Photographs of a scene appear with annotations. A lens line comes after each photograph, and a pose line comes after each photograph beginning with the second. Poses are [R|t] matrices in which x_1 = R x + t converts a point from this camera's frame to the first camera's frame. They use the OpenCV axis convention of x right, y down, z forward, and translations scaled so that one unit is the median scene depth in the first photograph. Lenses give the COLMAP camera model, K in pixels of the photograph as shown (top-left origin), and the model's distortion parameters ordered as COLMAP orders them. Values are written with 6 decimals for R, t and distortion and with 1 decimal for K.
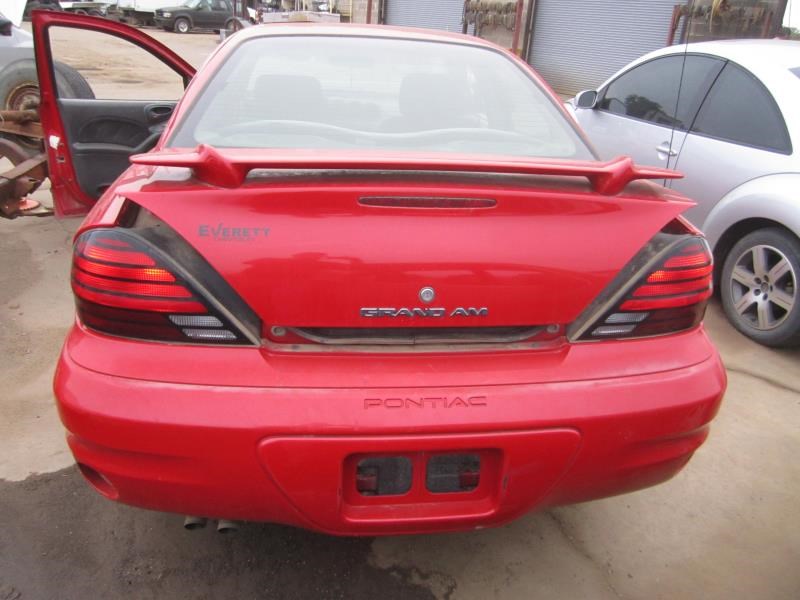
lens RADIAL K [[661.4, 0, 400.3], [0, 661.4, 301.1], [0, 0, 1]] dist [-0.038134, 0.003545]
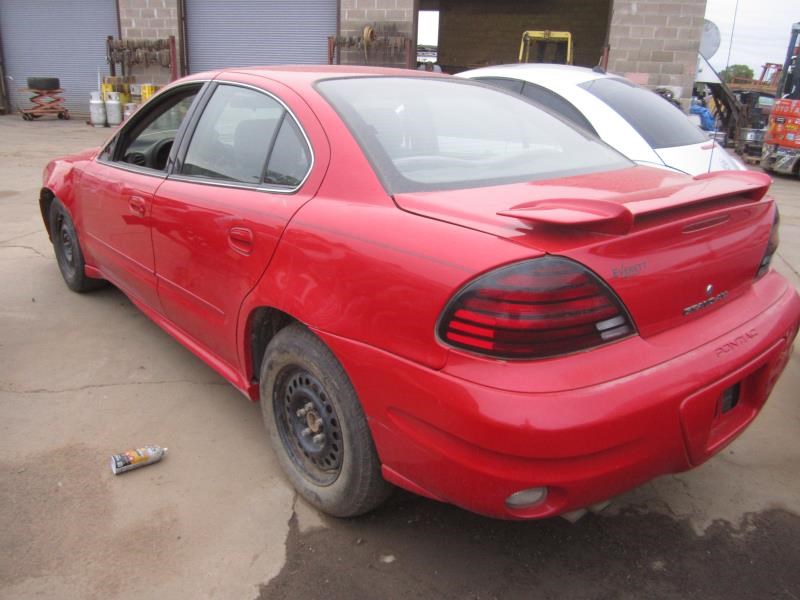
lens RADIAL K [[661.4, 0, 399.3], [0, 661.4, 298.9], [0, 0, 1]] dist [-0.038134, 0.003545]
pose [[0.836258, -0.217613, 0.503305, -0.137679], [0.240432, 0.970458, 0.020110, -0.014286], [-0.492813, 0.104193, 0.863875, 0.020397]]
